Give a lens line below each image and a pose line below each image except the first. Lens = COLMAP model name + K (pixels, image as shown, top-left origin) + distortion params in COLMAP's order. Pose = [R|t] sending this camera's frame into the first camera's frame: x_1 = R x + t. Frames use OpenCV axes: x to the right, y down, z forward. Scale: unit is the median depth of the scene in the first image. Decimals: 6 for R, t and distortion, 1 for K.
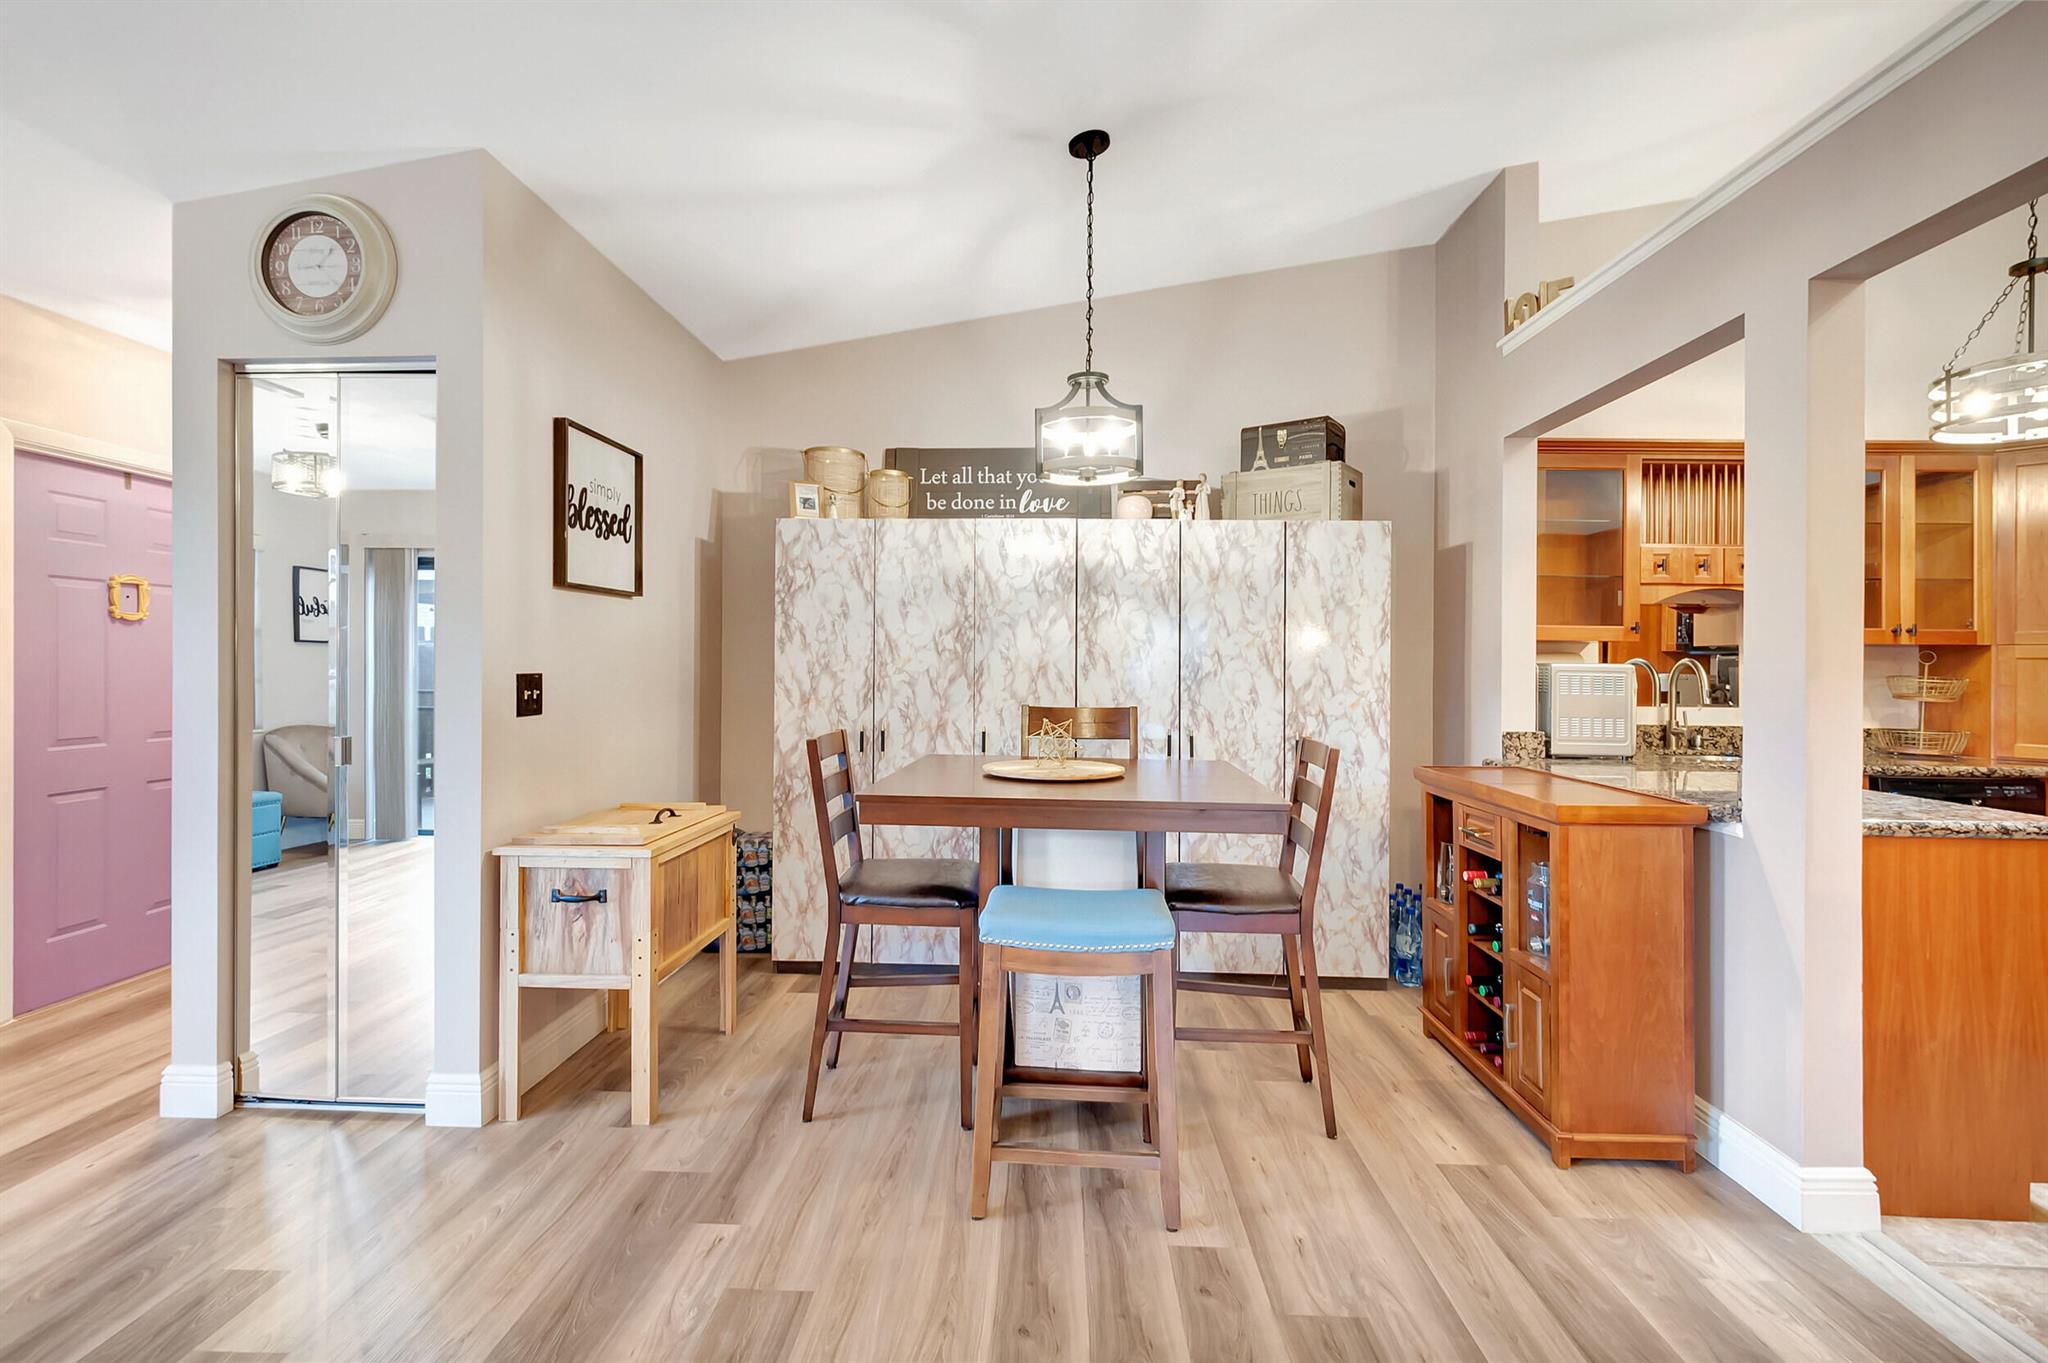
lens RADIAL K [[923.2, 0, 1016.1], [0, 923.2, 655.4], [0, 0, 1]] dist [-0.000136, -0.000637]
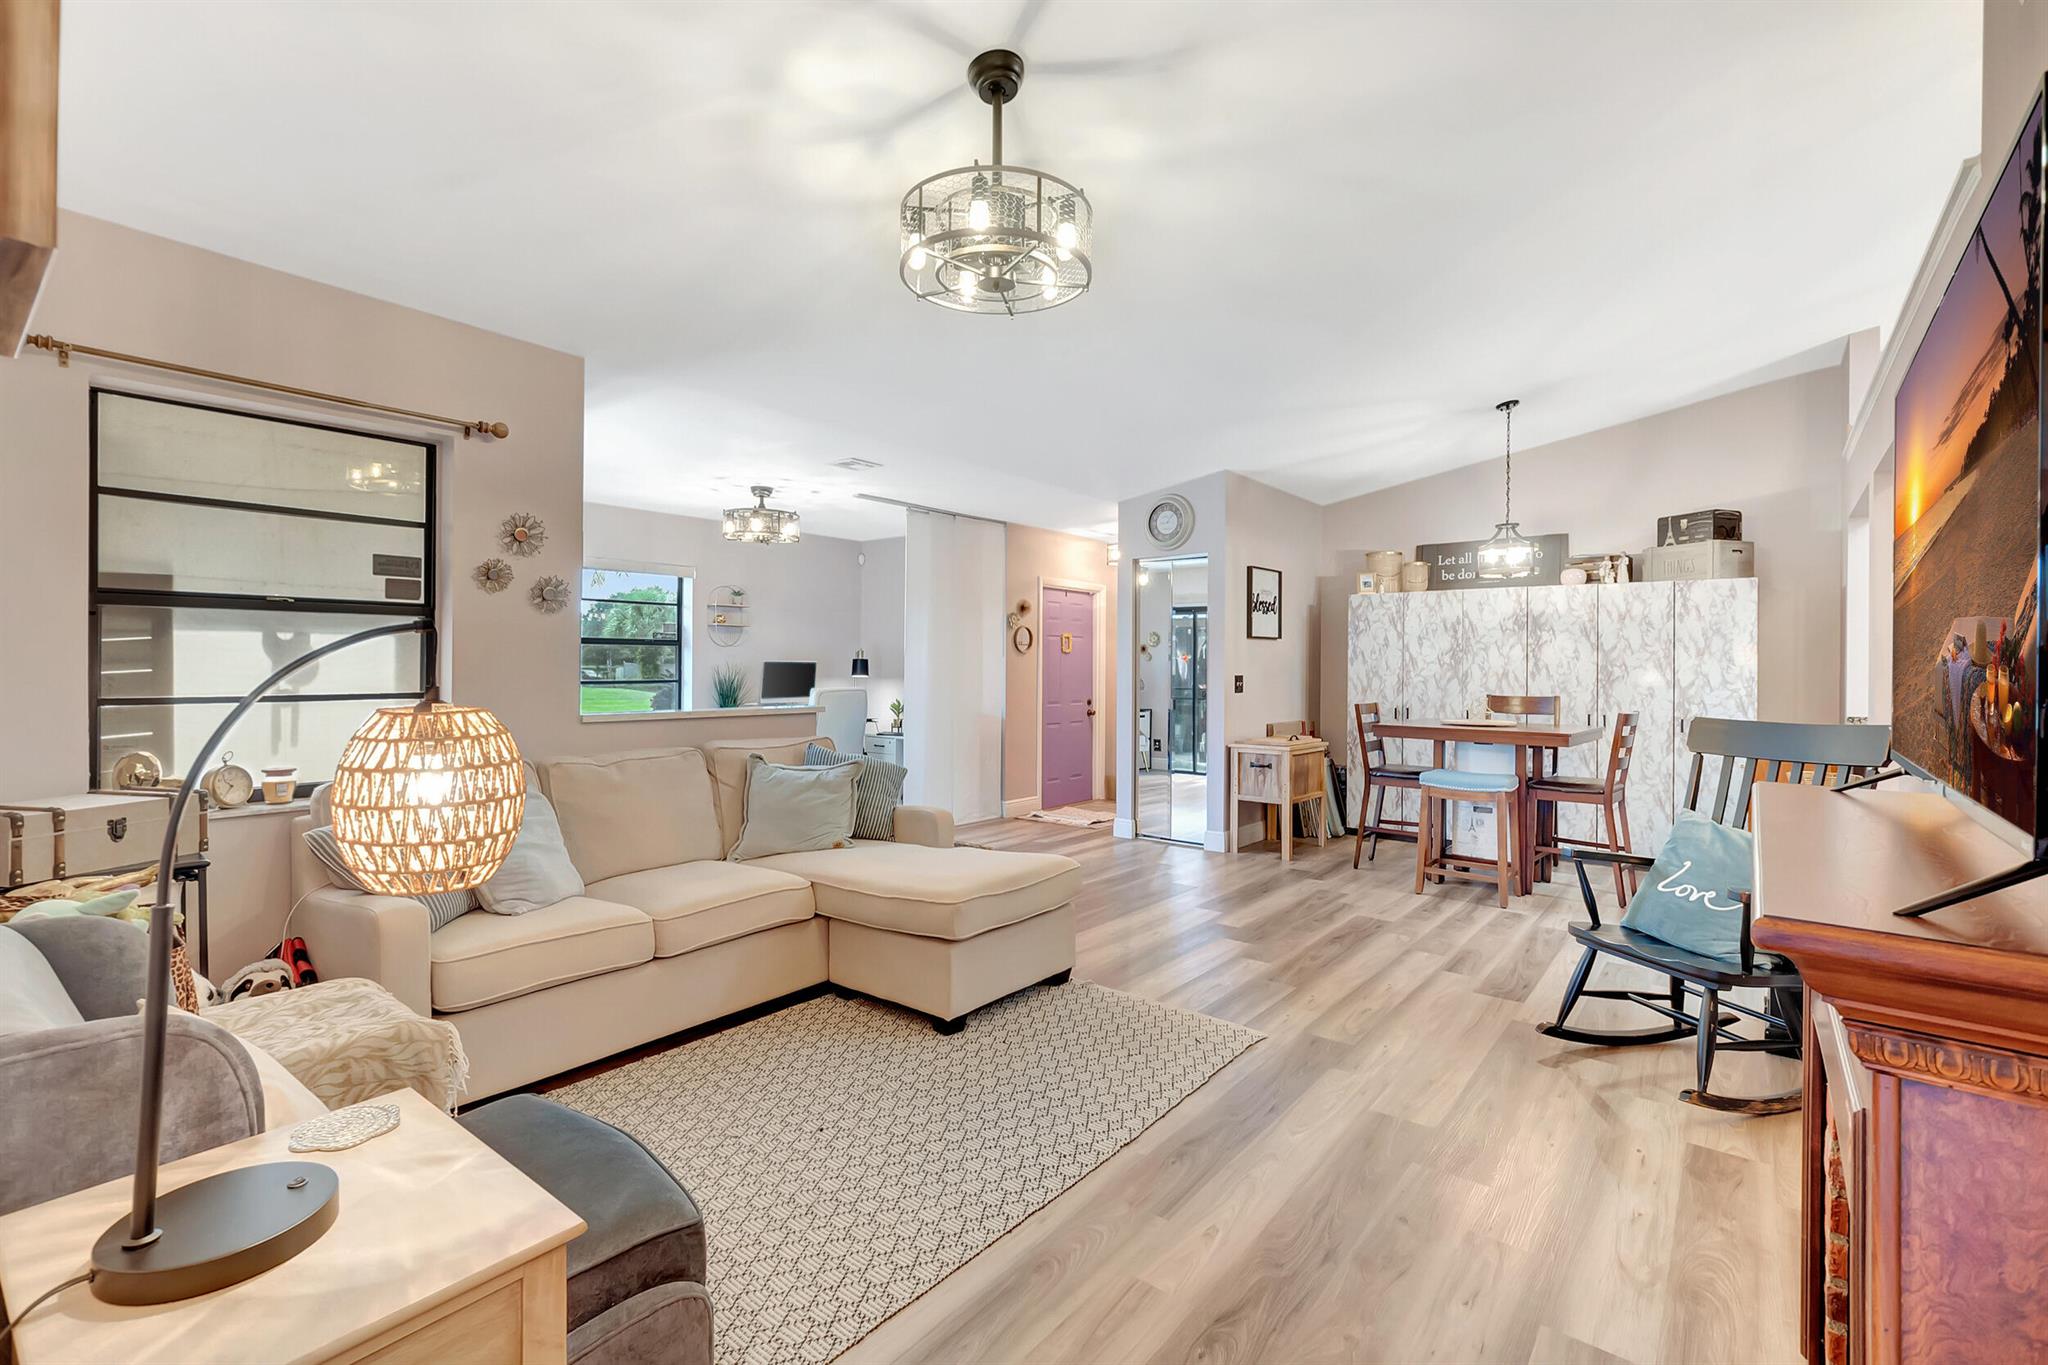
lens RADIAL K [[911.2, 0, 1017.8], [0, 911.2, 661.1], [0, 0, 1]] dist [0.000025, -0.000305]
pose [[0.799135, -0.006938, -0.601111, 0.332061], [0.005970, 0.999976, -0.003605, -0.009500], [0.601121, -0.000707, 0.799157, -0.936819]]
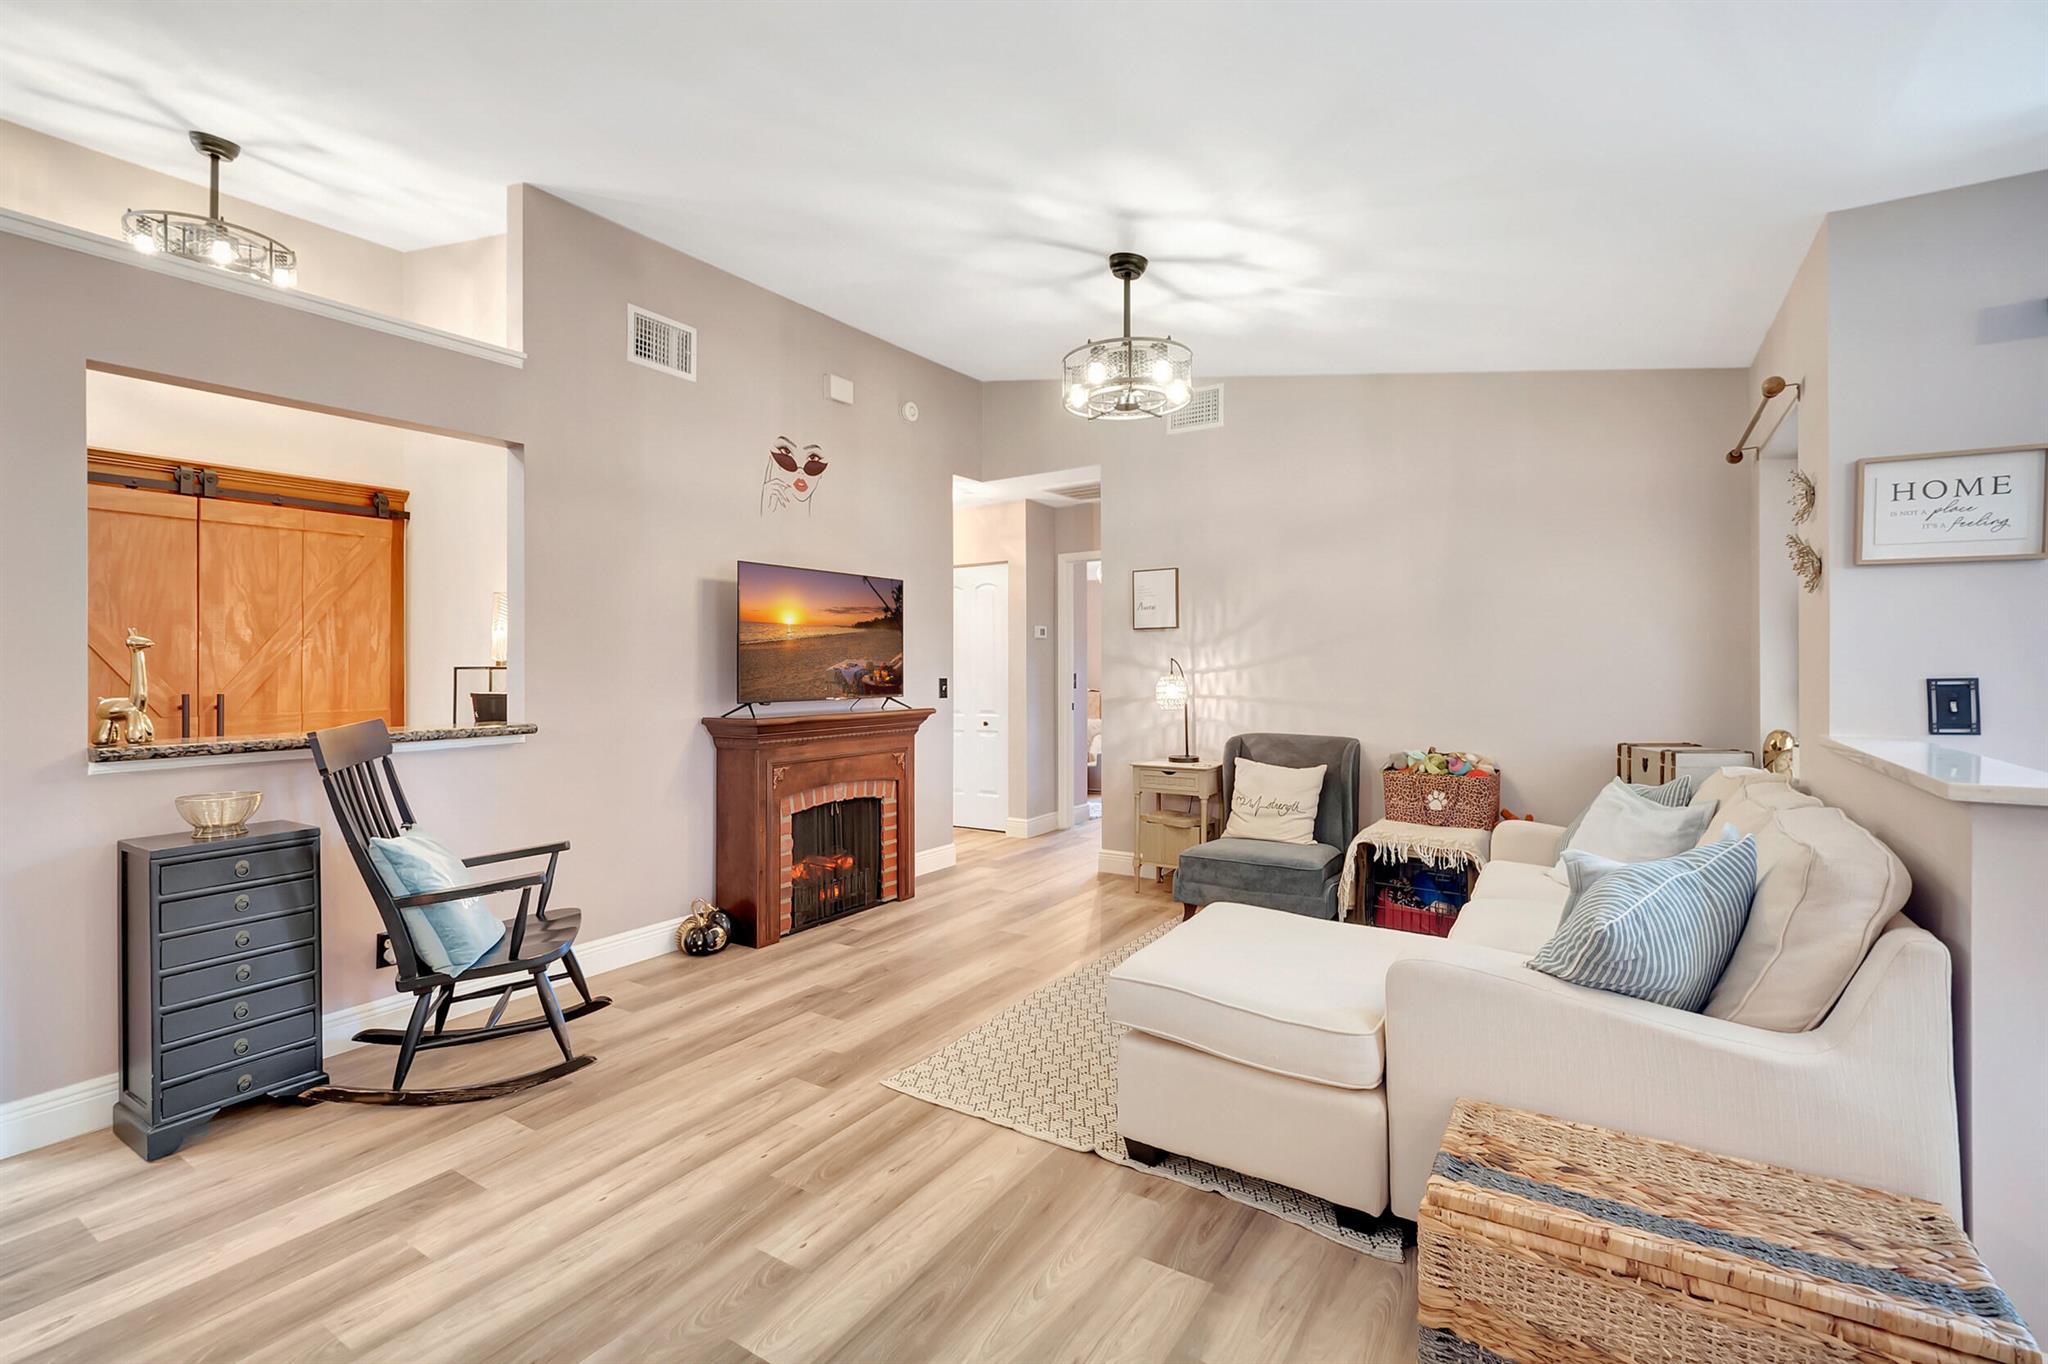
lens RADIAL K [[919.5, 0, 1025.8], [0, 919.5, 653.7], [0, 0, 1]] dist [-0.007480, -0.001079]
pose [[-0.861930, 0.004526, 0.507008, -0.500504], [-0.002535, 0.999909, -0.013236, -0.004147], [-0.507022, -0.012694, -0.861840, 0.512251]]
